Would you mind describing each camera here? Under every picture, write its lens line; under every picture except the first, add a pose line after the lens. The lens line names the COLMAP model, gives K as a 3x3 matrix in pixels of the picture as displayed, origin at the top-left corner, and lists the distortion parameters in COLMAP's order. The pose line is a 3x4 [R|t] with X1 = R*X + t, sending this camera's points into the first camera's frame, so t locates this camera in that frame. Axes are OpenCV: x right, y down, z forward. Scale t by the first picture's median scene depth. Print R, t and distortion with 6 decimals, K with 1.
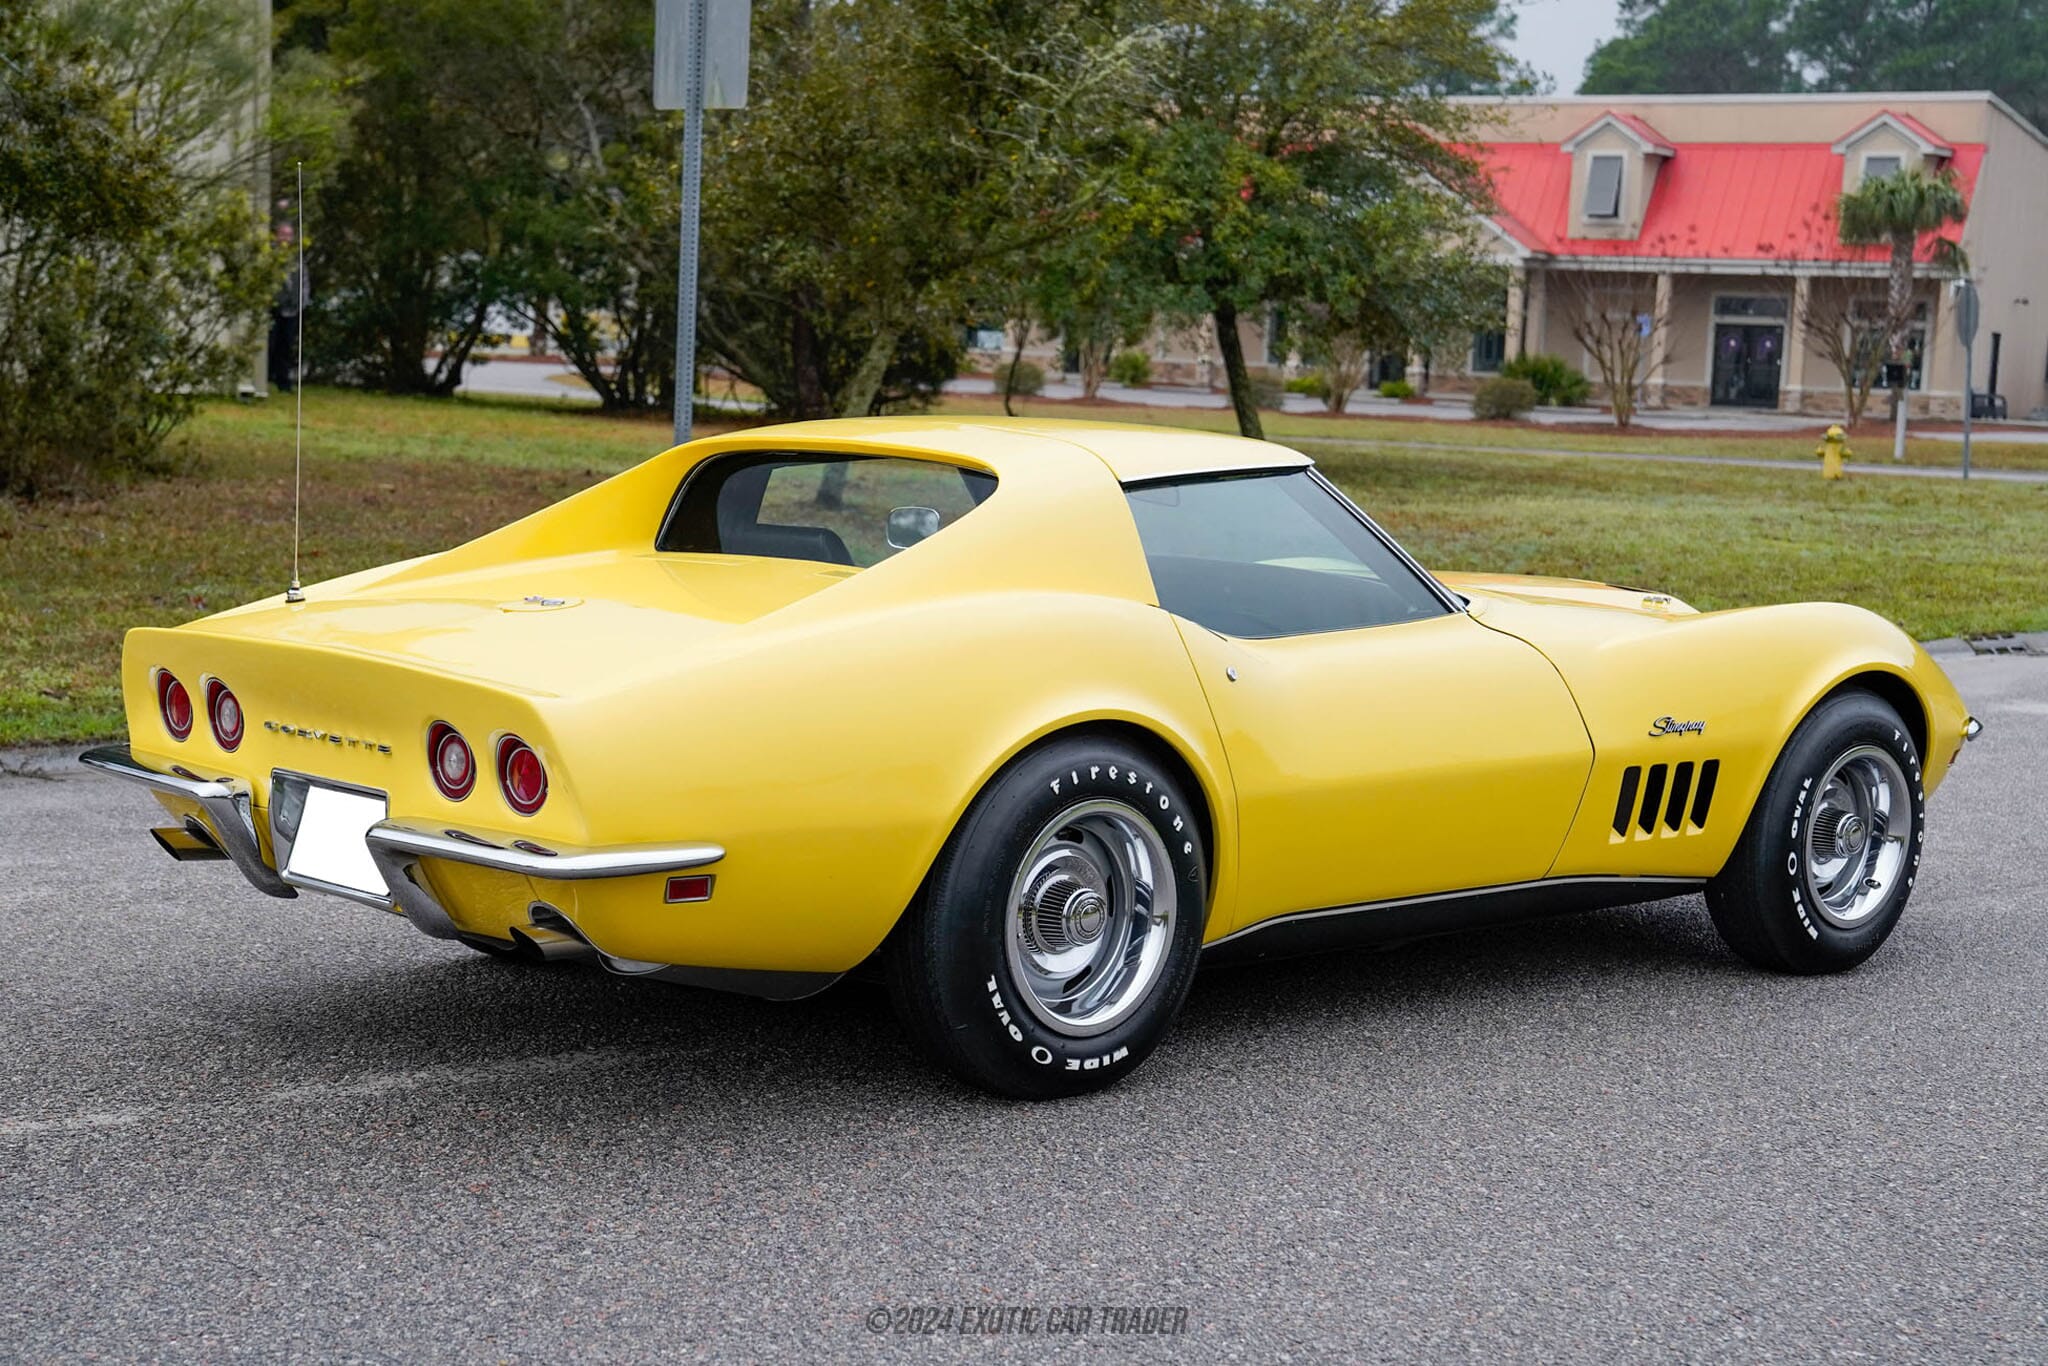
lens RADIAL K [[3275.0, 0, 1023.4], [0, 3275.0, 684.5], [0, 0, 1]] dist [0.074629, 0.000000]
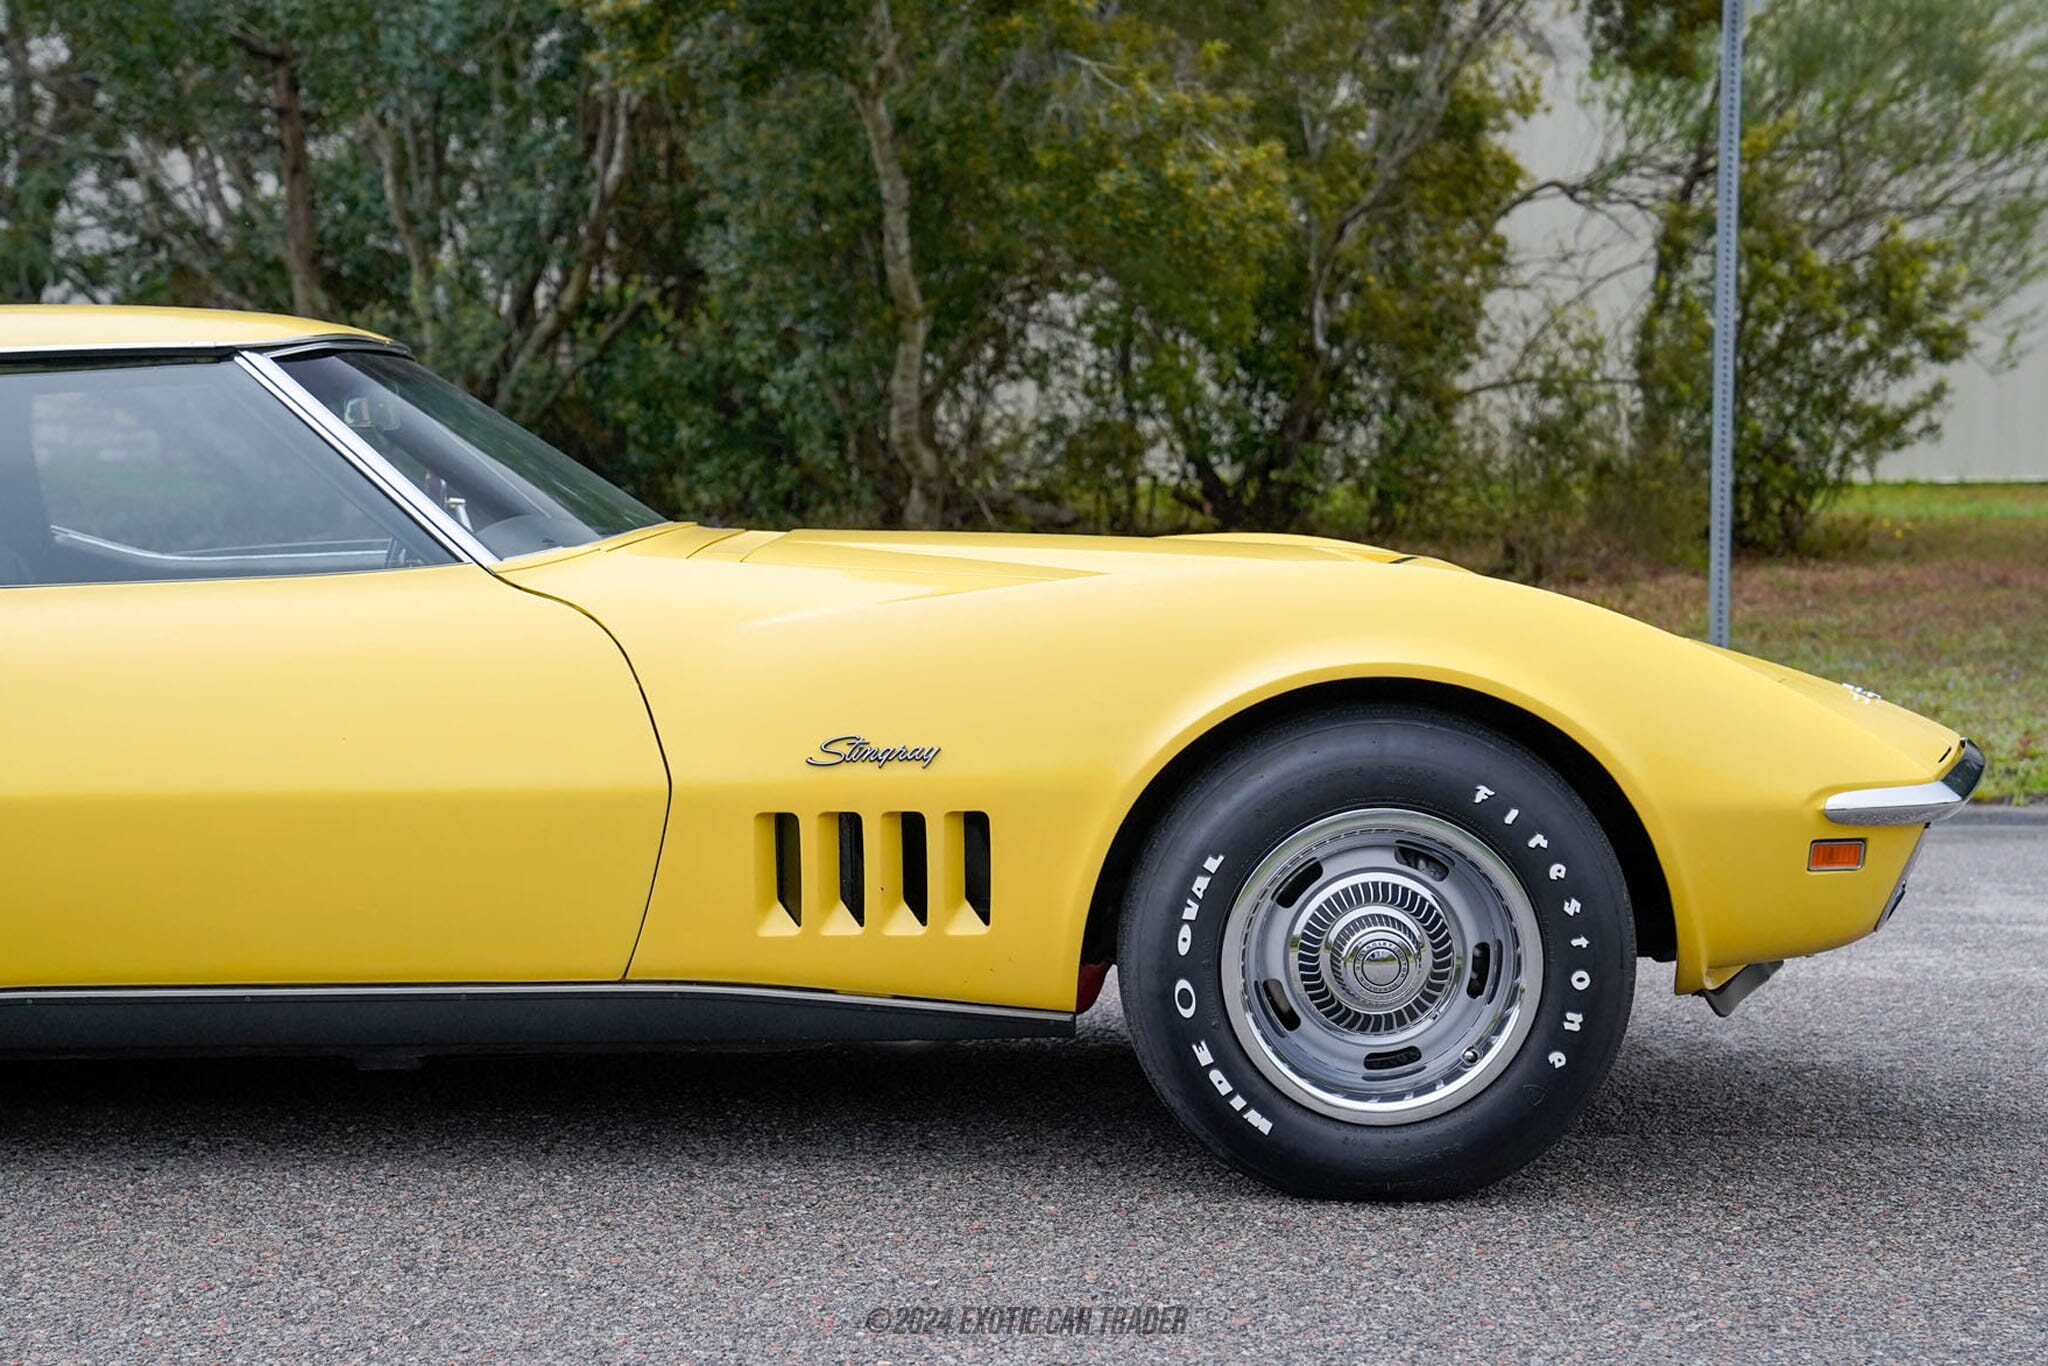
lens RADIAL K [[3301.7, 0, 951.9], [0, 3301.7, 744.1], [0, 0, 1]] dist [0.171674, 0.000000]
pose [[0.708612, 0.022208, -0.705248, 0.639263], [-0.036723, 0.999311, -0.005430, 0.014000], [0.704642, 0.029747, 0.708940, 0.563508]]
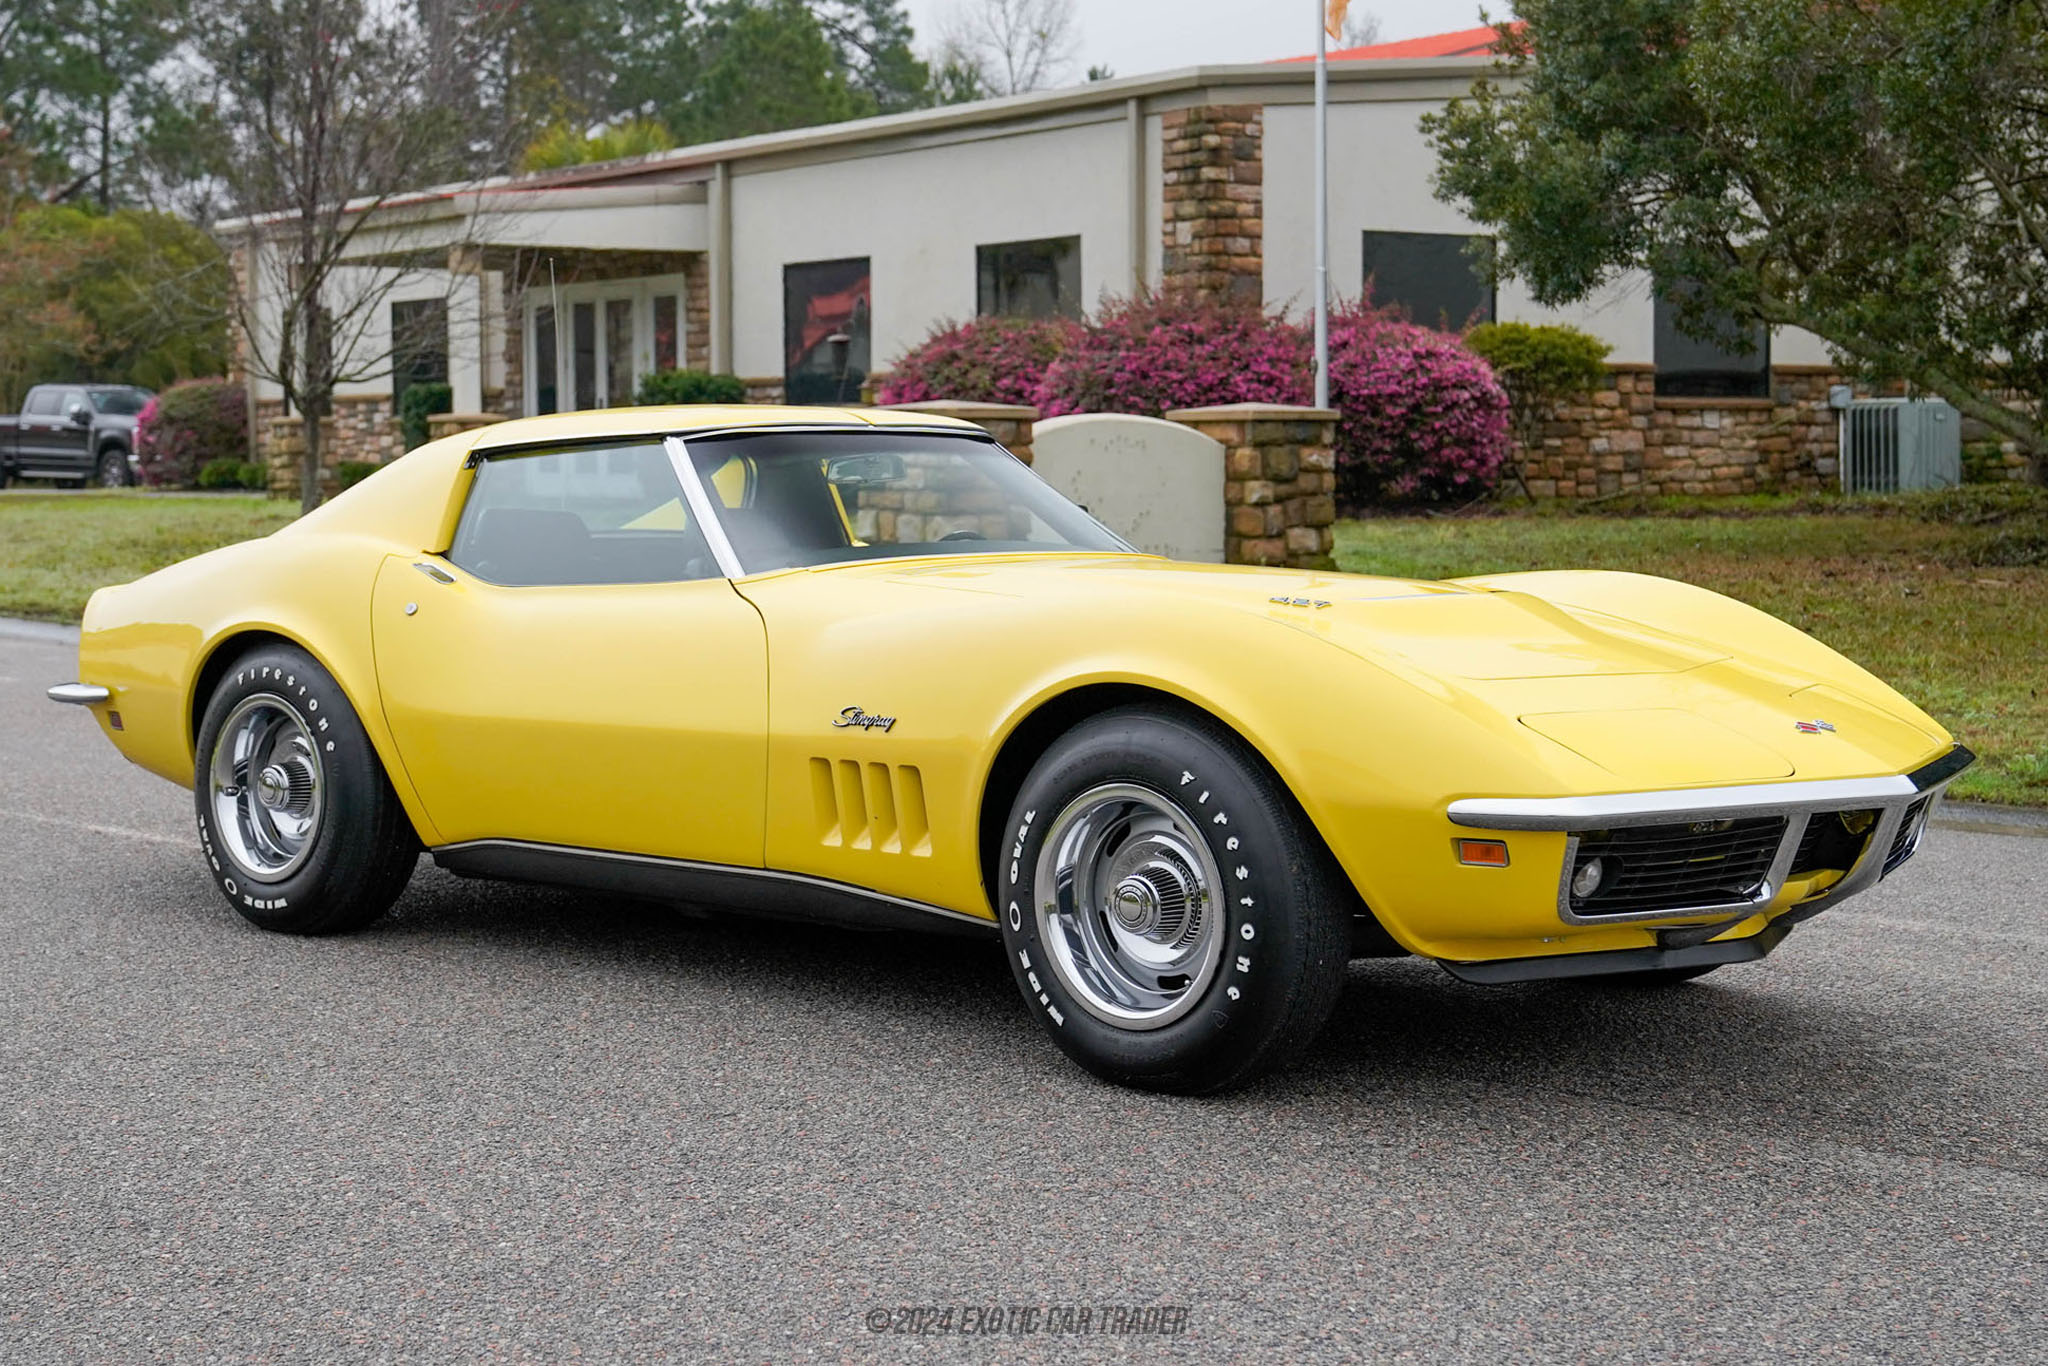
lens RADIAL K [[2889.7, 0, 1022.4], [0, 2889.7, 678.4], [0, 0, 1]] dist [0.162928, 0.000000]
pose [[0.088662, 0.030283, -0.995601, 0.947903], [-0.091208, 0.995585, 0.022160, -0.018257], [0.991877, 0.088842, 0.091033, 0.959697]]
